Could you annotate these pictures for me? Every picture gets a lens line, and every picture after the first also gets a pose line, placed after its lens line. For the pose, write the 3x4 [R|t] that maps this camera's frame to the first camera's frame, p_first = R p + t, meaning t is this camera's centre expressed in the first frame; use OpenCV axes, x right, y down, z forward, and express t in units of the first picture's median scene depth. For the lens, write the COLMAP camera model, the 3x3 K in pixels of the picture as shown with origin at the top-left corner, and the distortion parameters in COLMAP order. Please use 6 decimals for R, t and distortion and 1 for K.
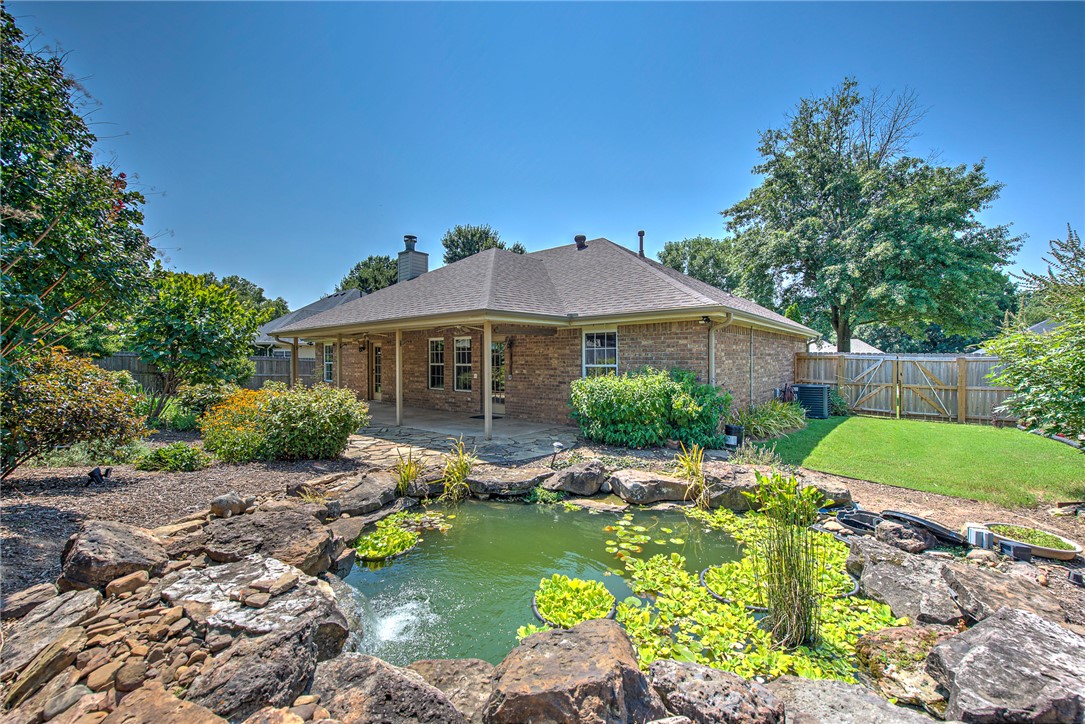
lens RADIAL K [[432.6, 0, 540.7], [0, 432.6, 362.6], [0, 0, 1]] dist [-0.007653, -0.000065]
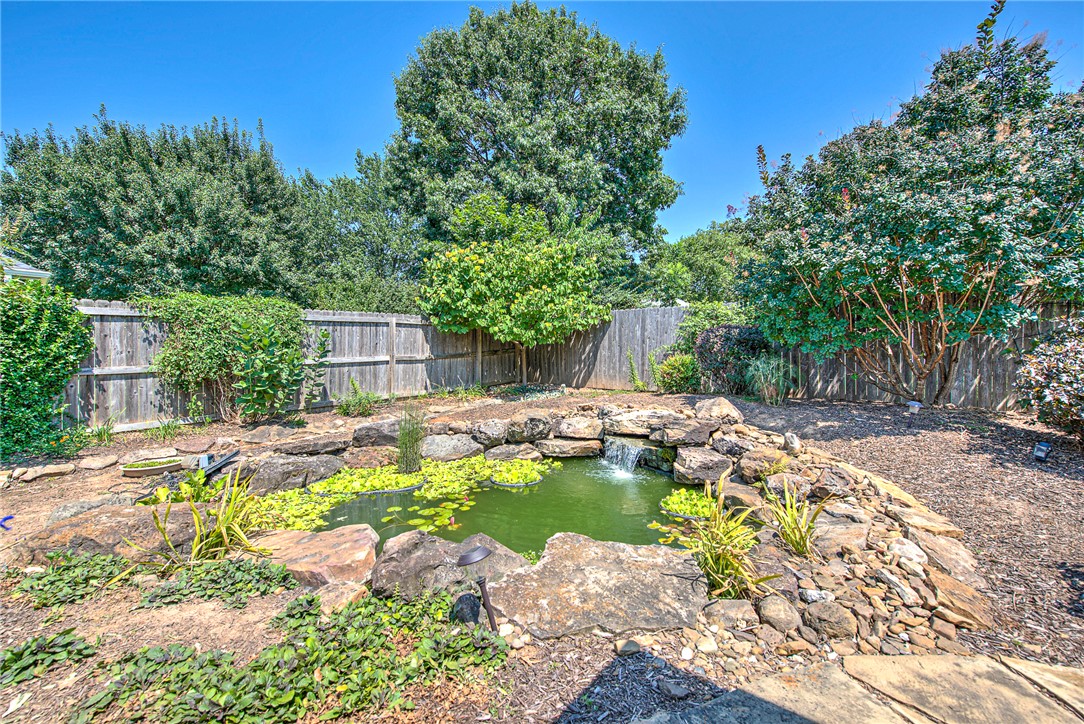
lens RADIAL K [[432.2, 0, 544.3], [0, 432.2, 360.0], [0, 0, 1]] dist [-0.007653, -0.000065]
pose [[-0.999649, -0.003835, 0.026203, -0.040517], [-0.003756, 0.999988, 0.003062, 0.071232], [-0.026214, 0.002963, -0.999652, 1.884756]]
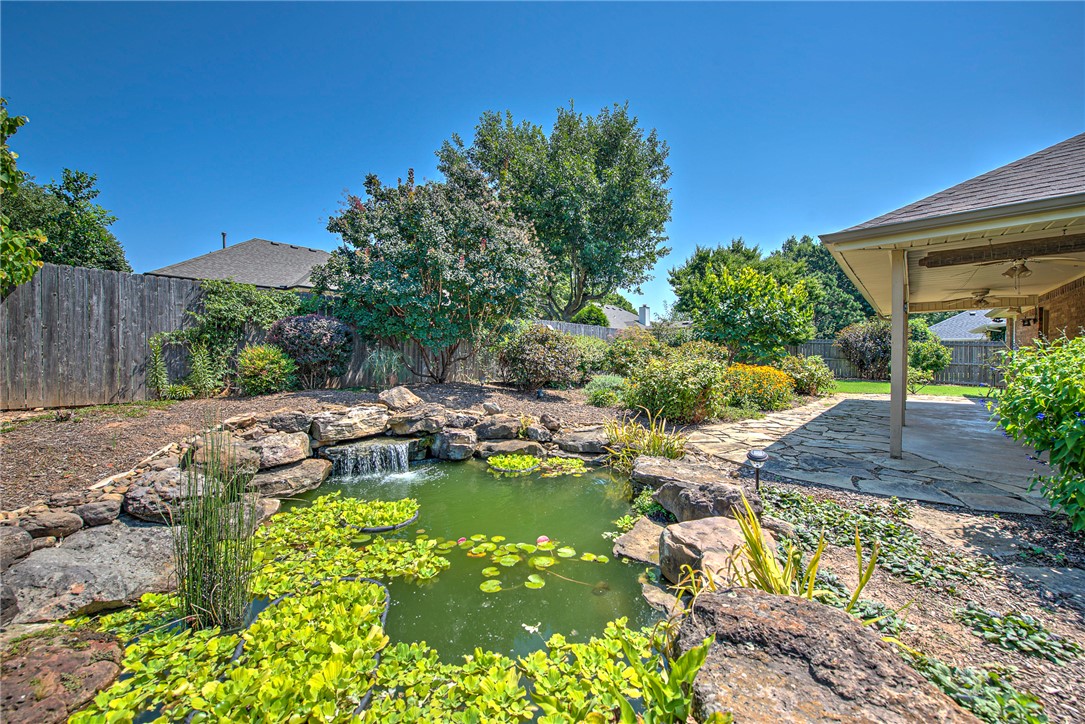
lens RADIAL K [[432.6, 0, 540.9], [0, 432.6, 360.8], [0, 0, 1]] dist [-0.007653, -0.000065]
pose [[-0.027259, 0.012582, -0.999549, 0.877609], [0.003366, 0.999916, 0.012495, 0.087906], [0.999623, -0.003024, -0.027299, 1.045290]]
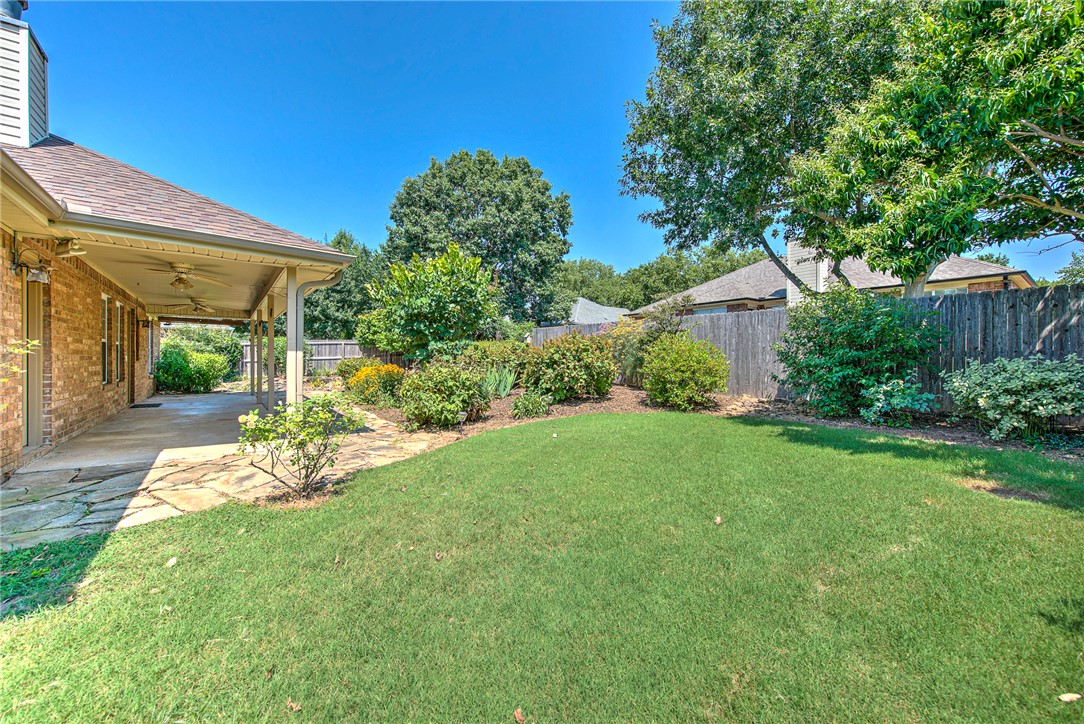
lens RADIAL K [[432.2, 0, 541.3], [0, 432.2, 362.3], [0, 0, 1]] dist [-0.007653, -0.000065]
pose [[-0.965050, -0.004113, 0.262035, -2.997534], [-0.003579, 0.999990, 0.002516, 0.108164], [-0.262043, 0.001490, -0.965055, 4.302490]]
